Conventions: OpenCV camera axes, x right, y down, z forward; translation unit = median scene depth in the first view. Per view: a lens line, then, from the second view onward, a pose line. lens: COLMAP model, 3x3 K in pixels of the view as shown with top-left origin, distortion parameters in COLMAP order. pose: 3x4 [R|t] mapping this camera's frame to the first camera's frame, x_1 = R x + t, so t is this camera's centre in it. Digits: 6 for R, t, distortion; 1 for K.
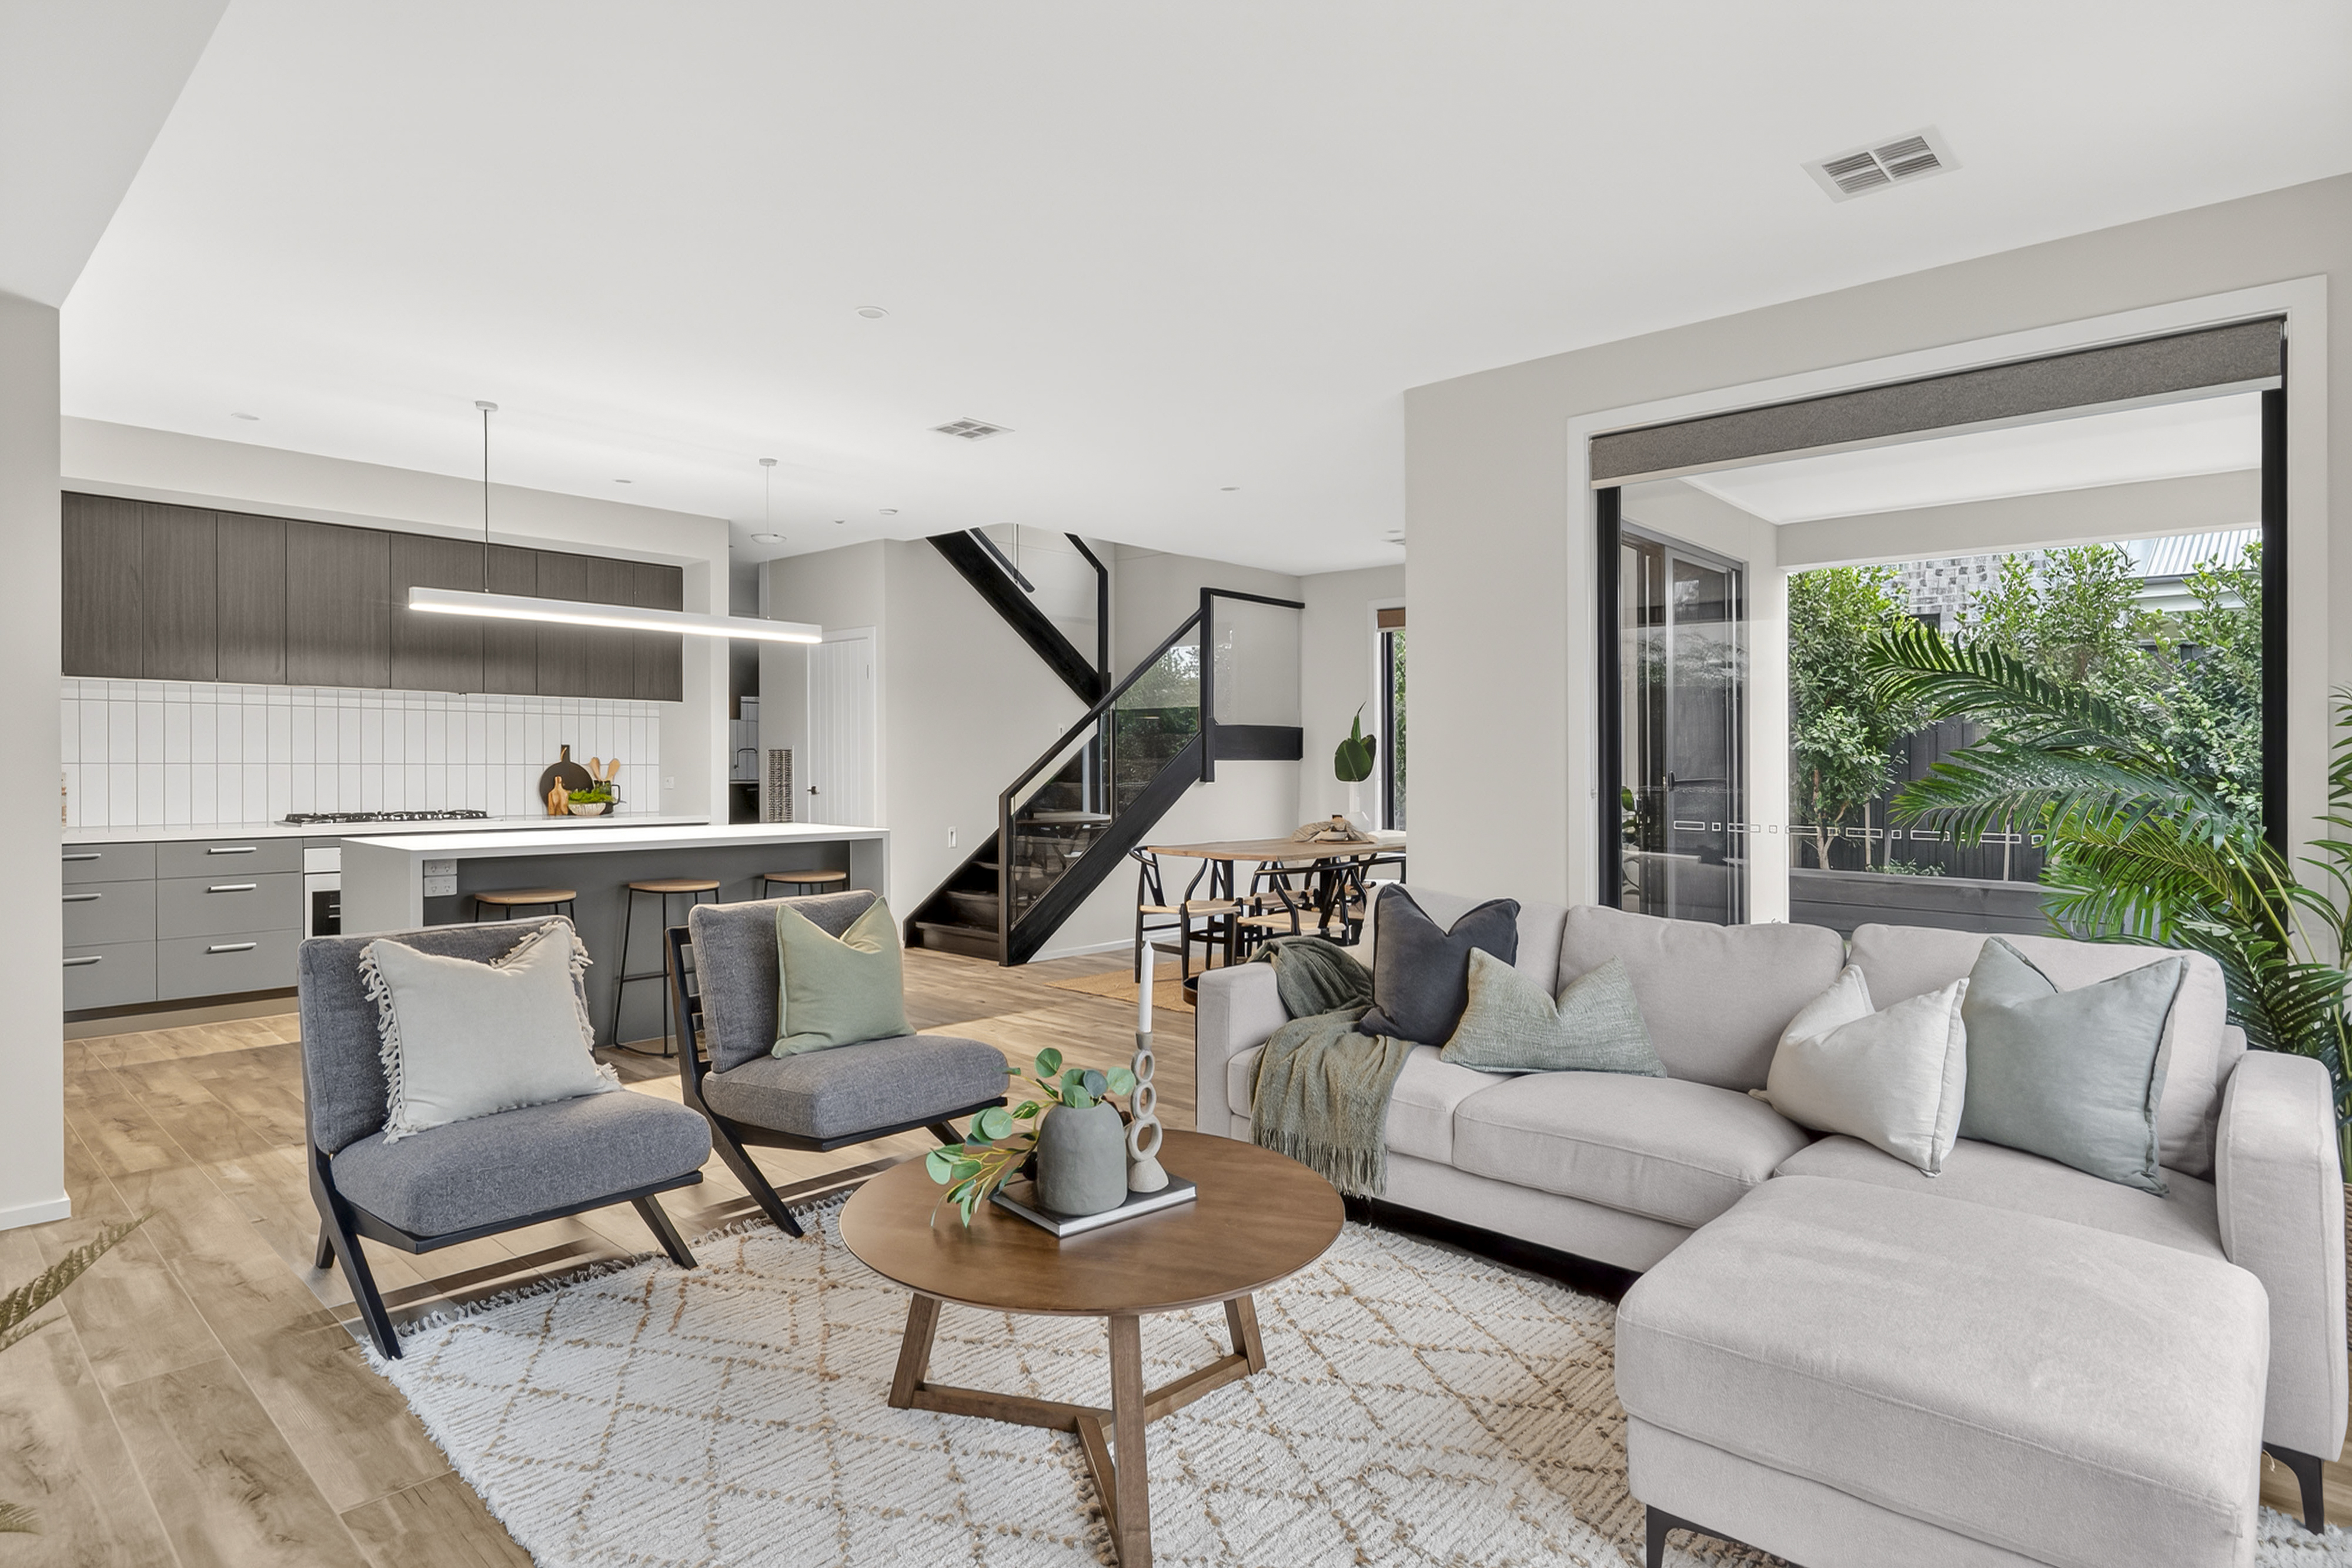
lens RADIAL K [[1241.9, 0, 1175.0], [0, 1241.9, 773.0], [0, 0, 1]] dist [-0.000023, -0.000003]
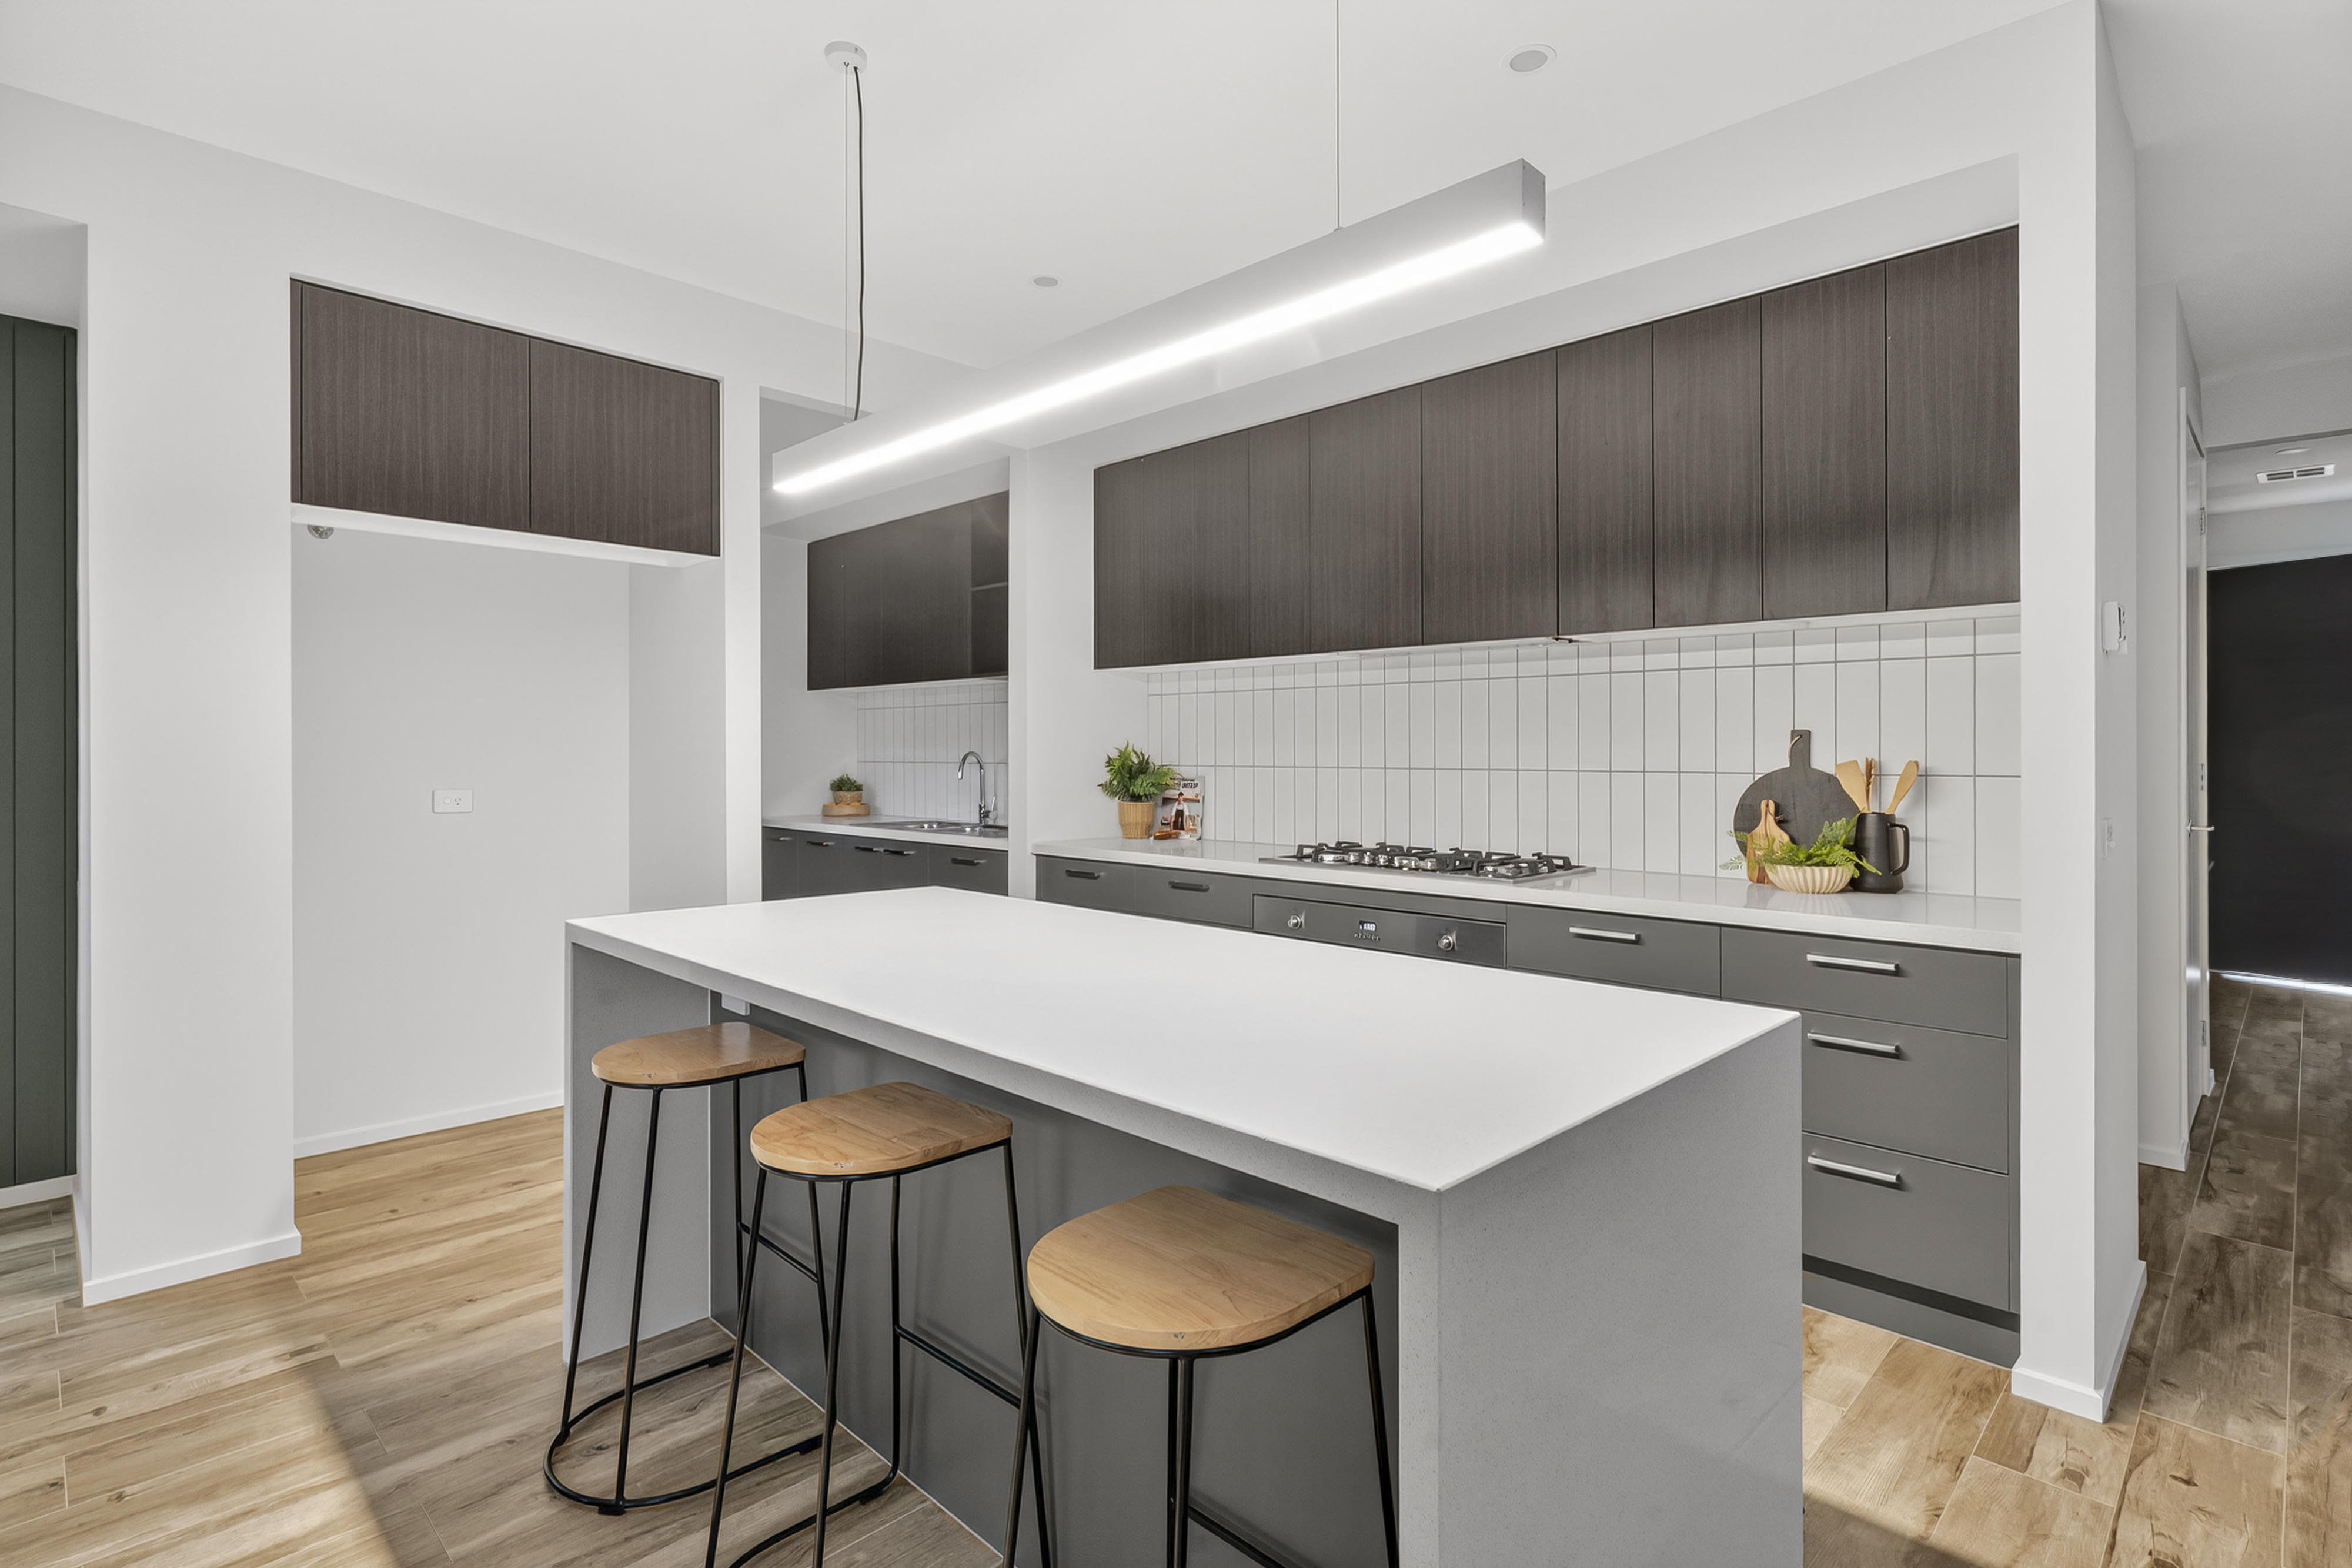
lens RADIAL K [[1150.3, 0, 1166.0], [0, 1150.3, 767.0], [0, 0, 1]] dist [0.001198, -0.000101]
pose [[-0.043368, 0.010559, -0.999003, -0.054552], [-0.000761, 0.999944, 0.010602, -0.013641], [0.999059, 0.001220, -0.043358, 0.793093]]
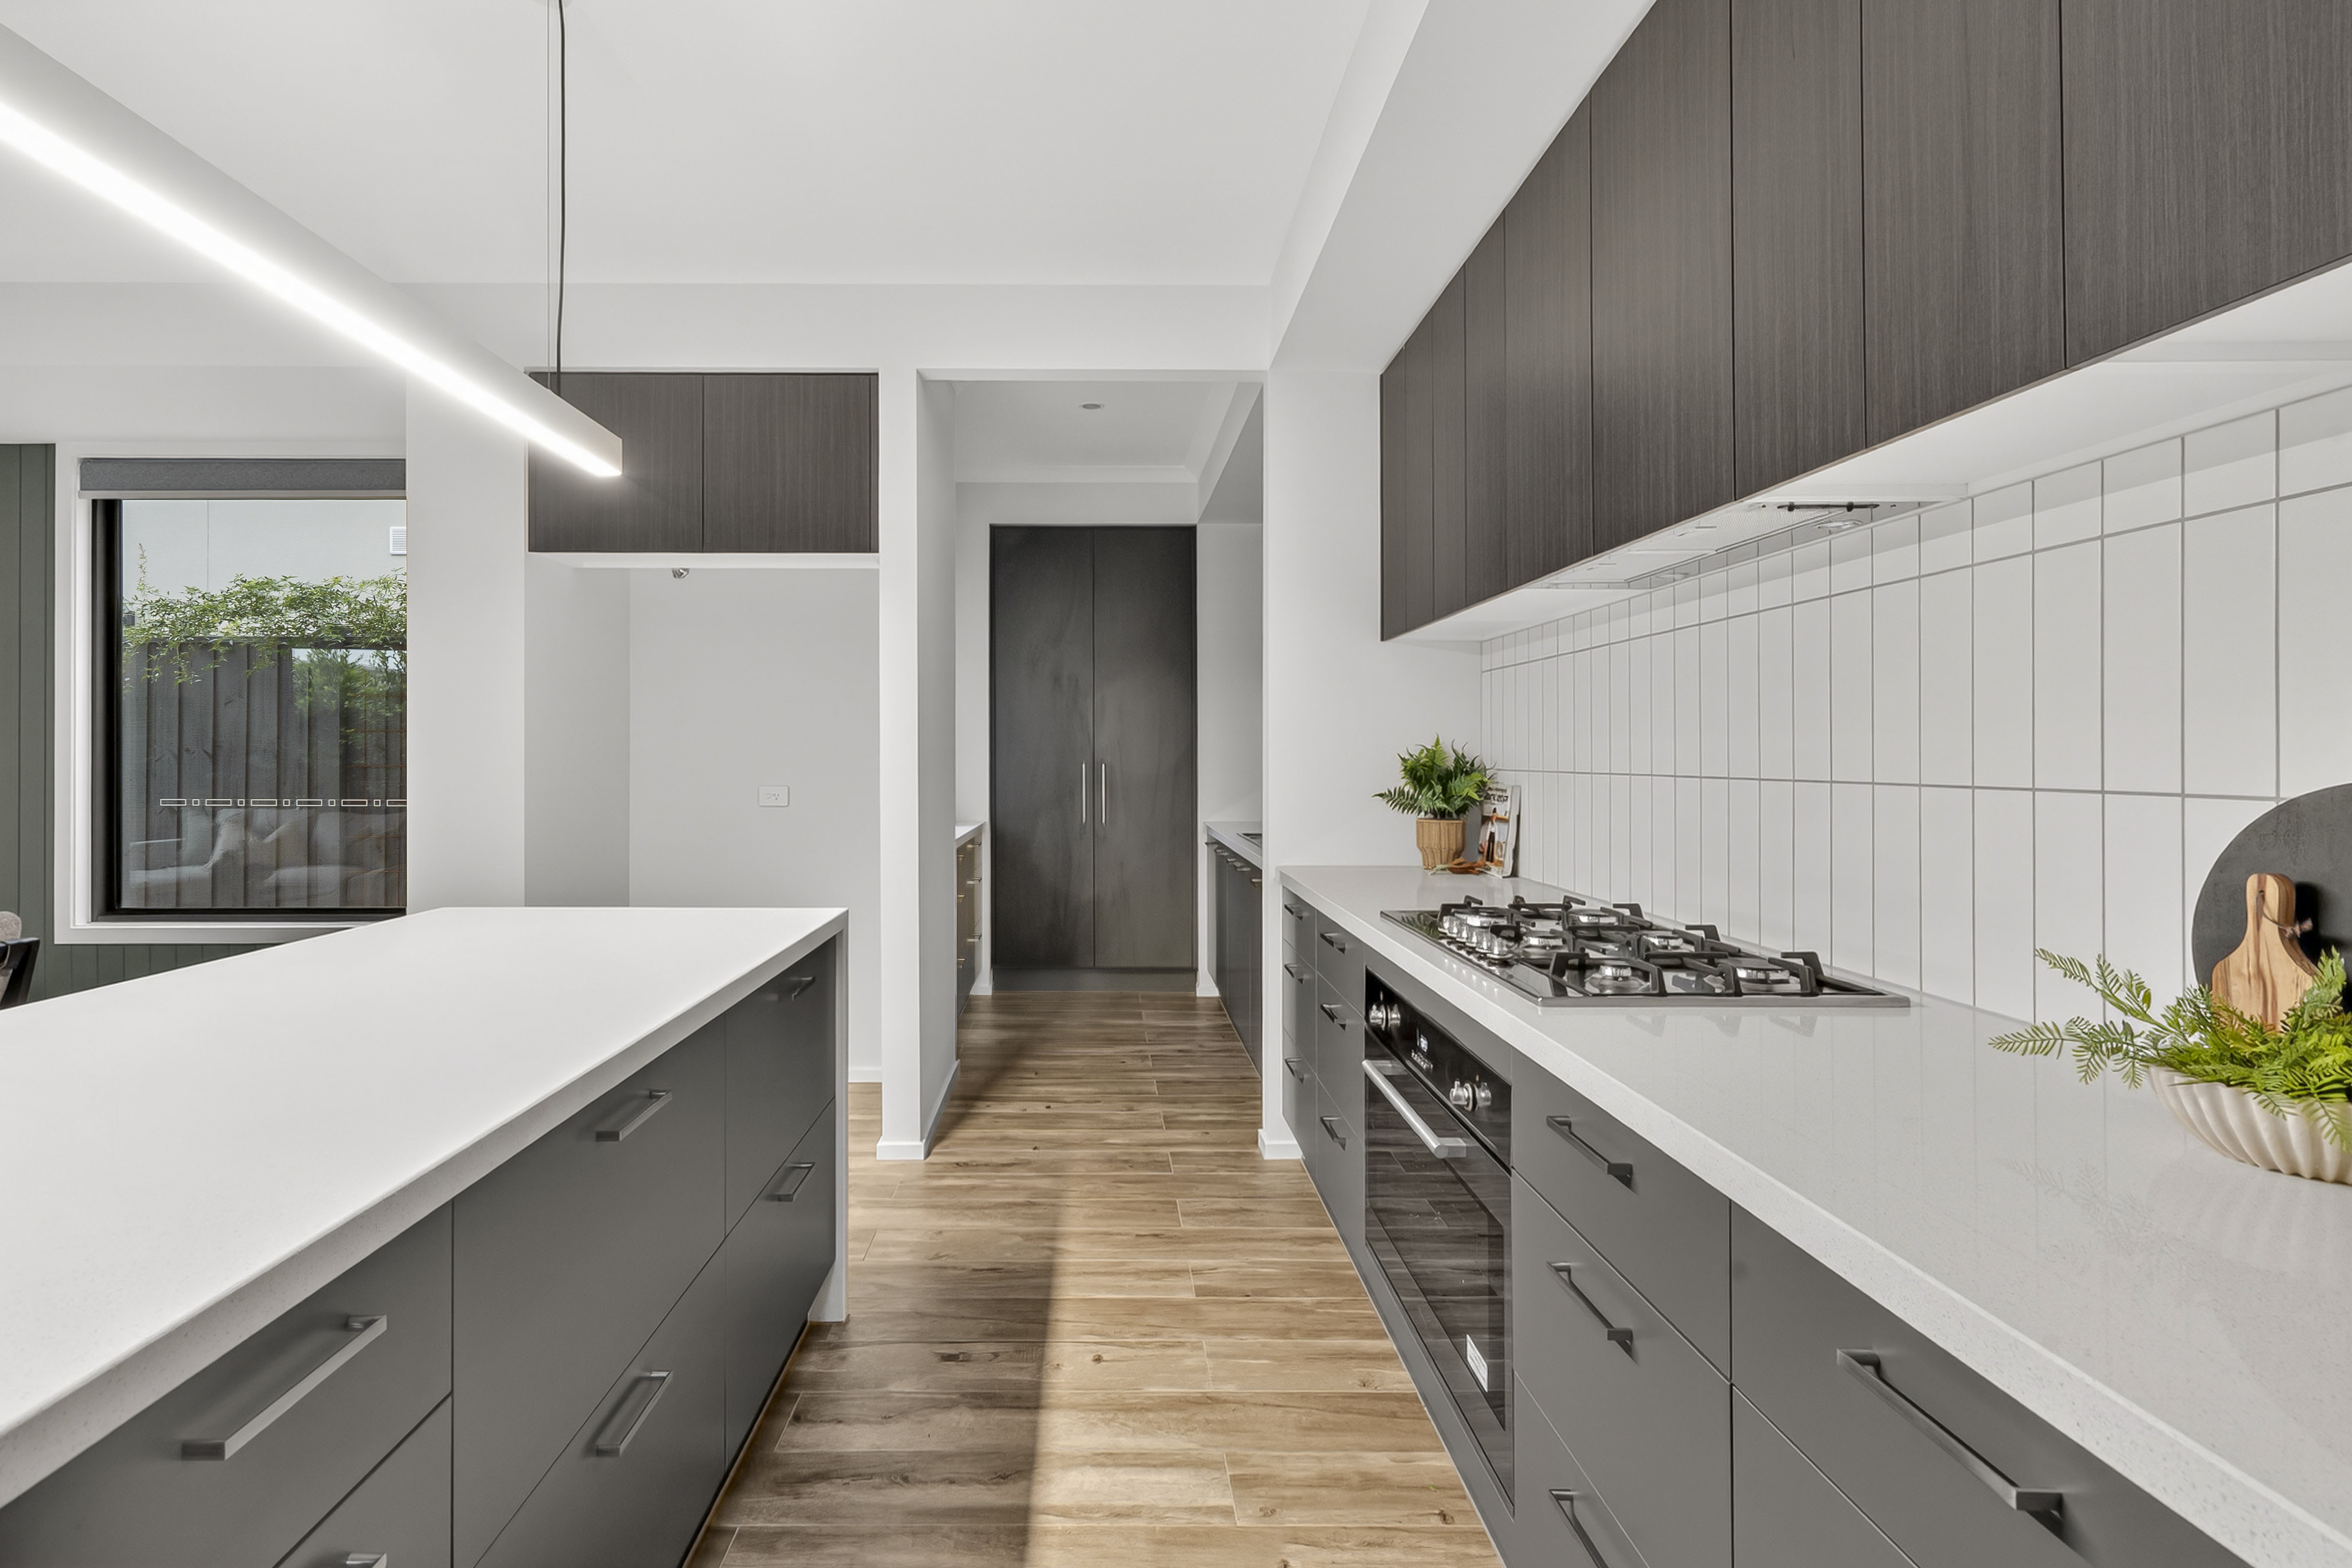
lens RADIAL K [[1150.3, 0, 1174.3], [0, 1150.3, 770.0], [0, 0, 1]] dist [0.001198, -0.000101]
pose [[-0.744479, 0.003735, -0.667635, -0.290223], [-0.002032, 0.999967, 0.007859, -0.010787], [0.667643, 0.007208, -0.744447, 1.009925]]
